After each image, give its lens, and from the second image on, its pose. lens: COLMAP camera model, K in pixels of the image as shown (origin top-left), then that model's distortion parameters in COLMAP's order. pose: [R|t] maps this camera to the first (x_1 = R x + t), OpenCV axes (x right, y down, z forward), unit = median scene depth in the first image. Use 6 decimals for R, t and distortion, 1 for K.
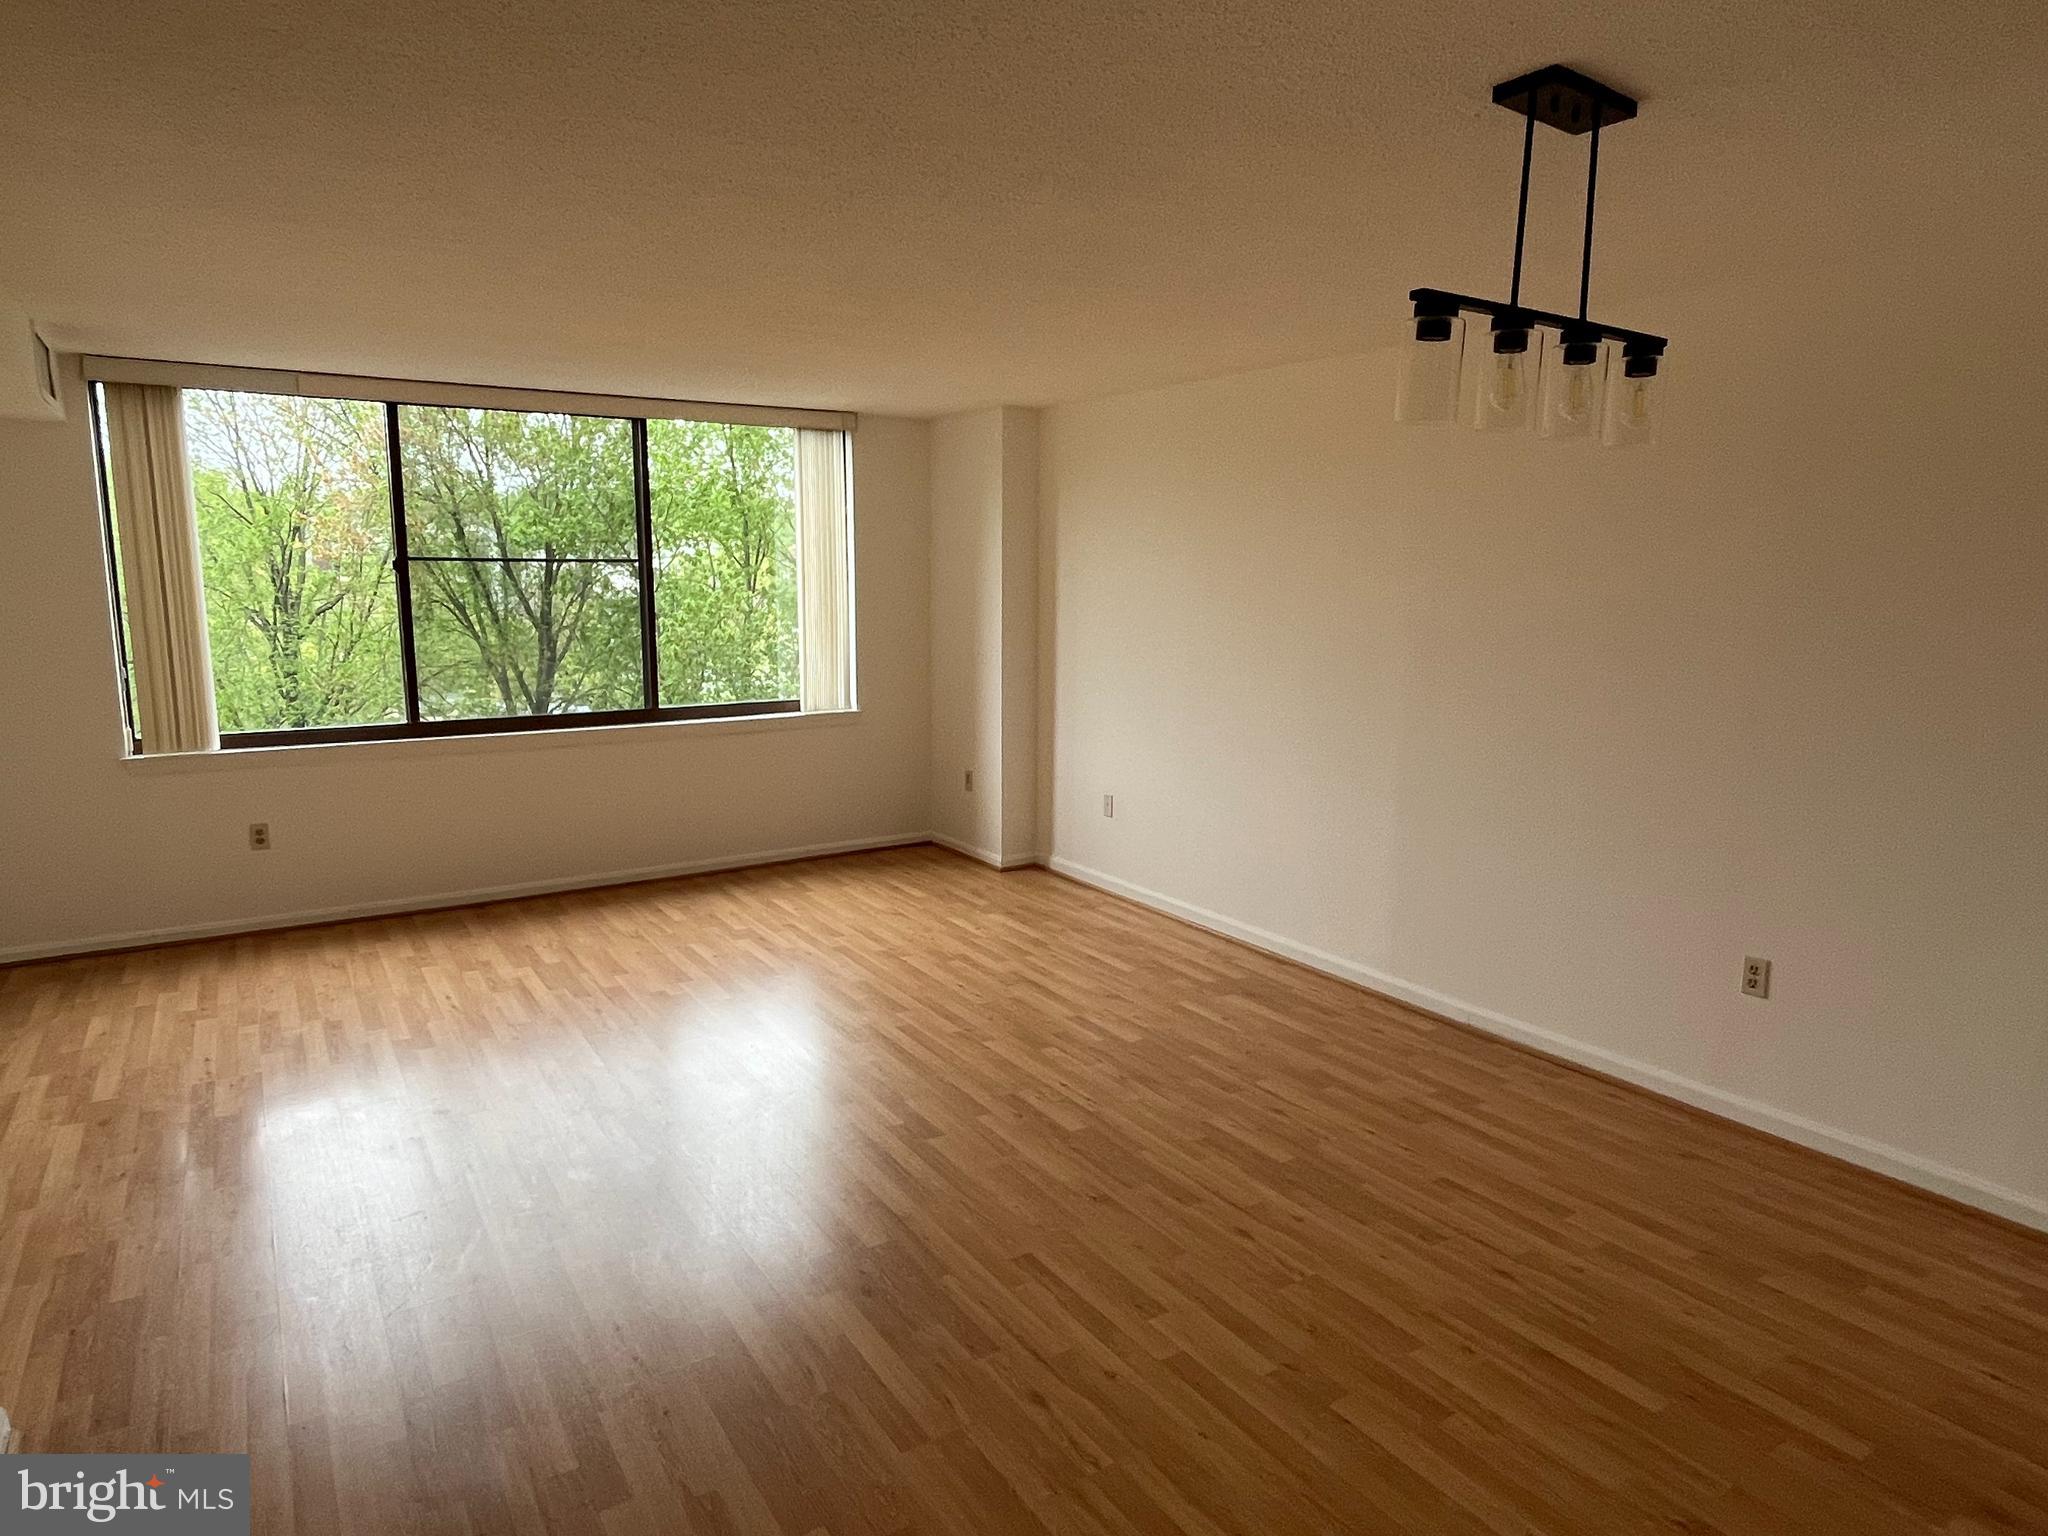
lens RADIAL K [[1221.4, 0, 1015.5], [0, 1221.4, 760.2], [0, 0, 1]] dist [-0.001969, -0.001697]
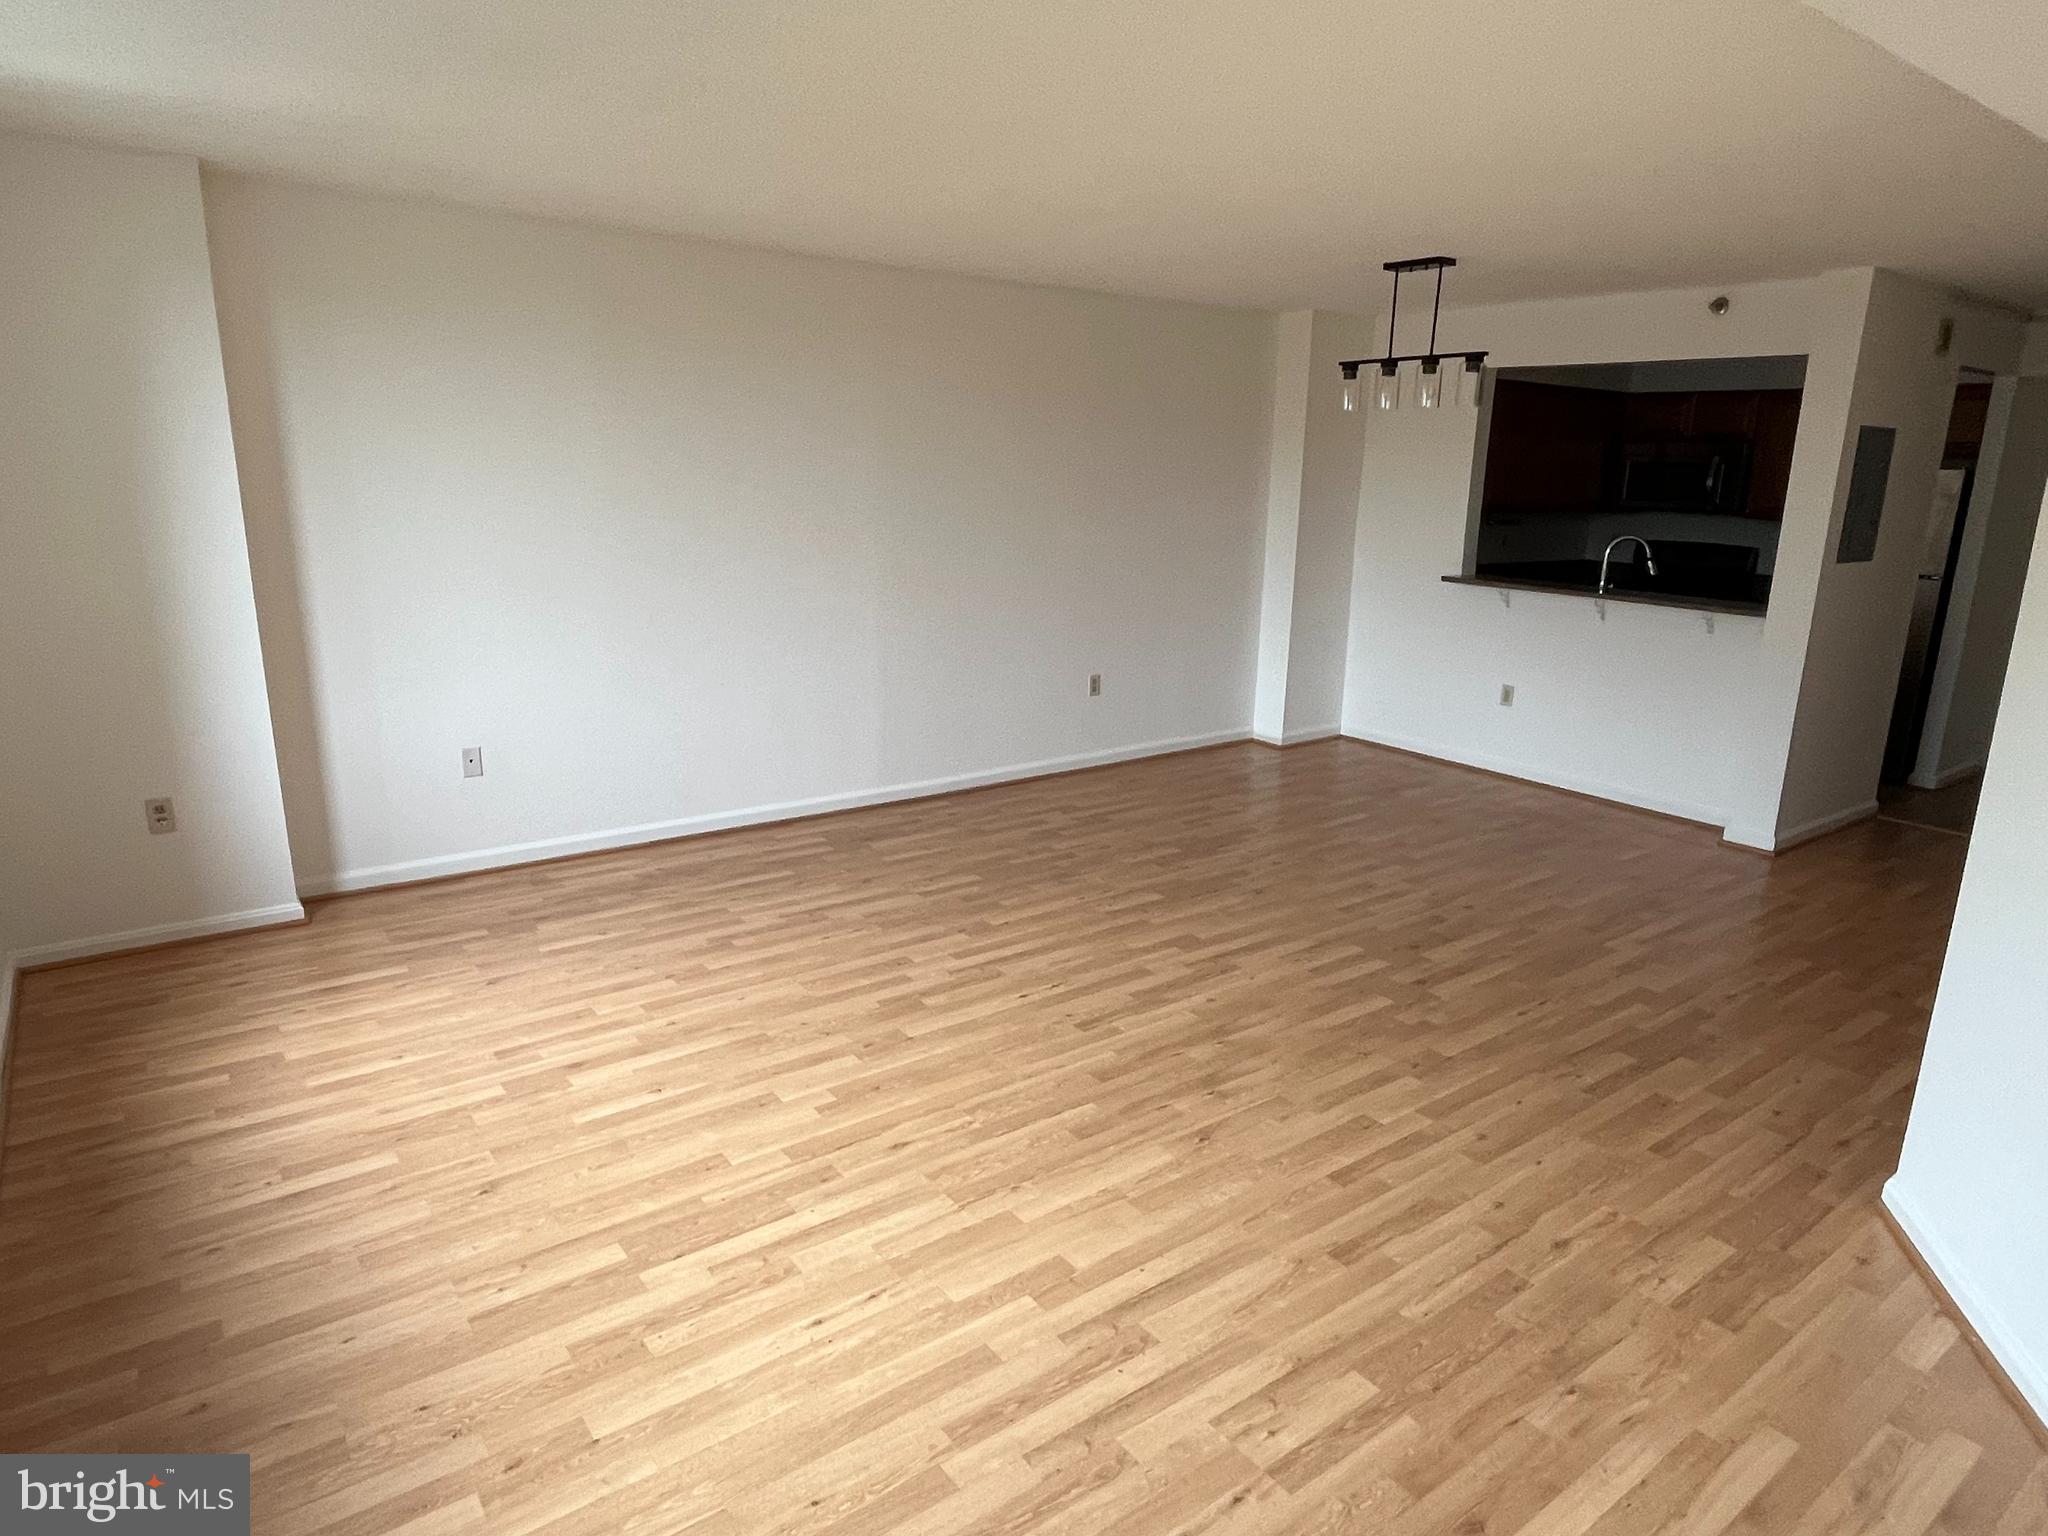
lens RADIAL K [[1221.4, 0, 1015.5], [0, 1221.4, 760.2], [0, 0, 1]] dist [-0.001969, -0.001697]
pose [[-0.072893, -0.243029, 0.967276, -0.814639], [0.131315, 0.959074, 0.250864, -0.131896], [-0.988657, 0.145304, -0.037996, 0.814485]]
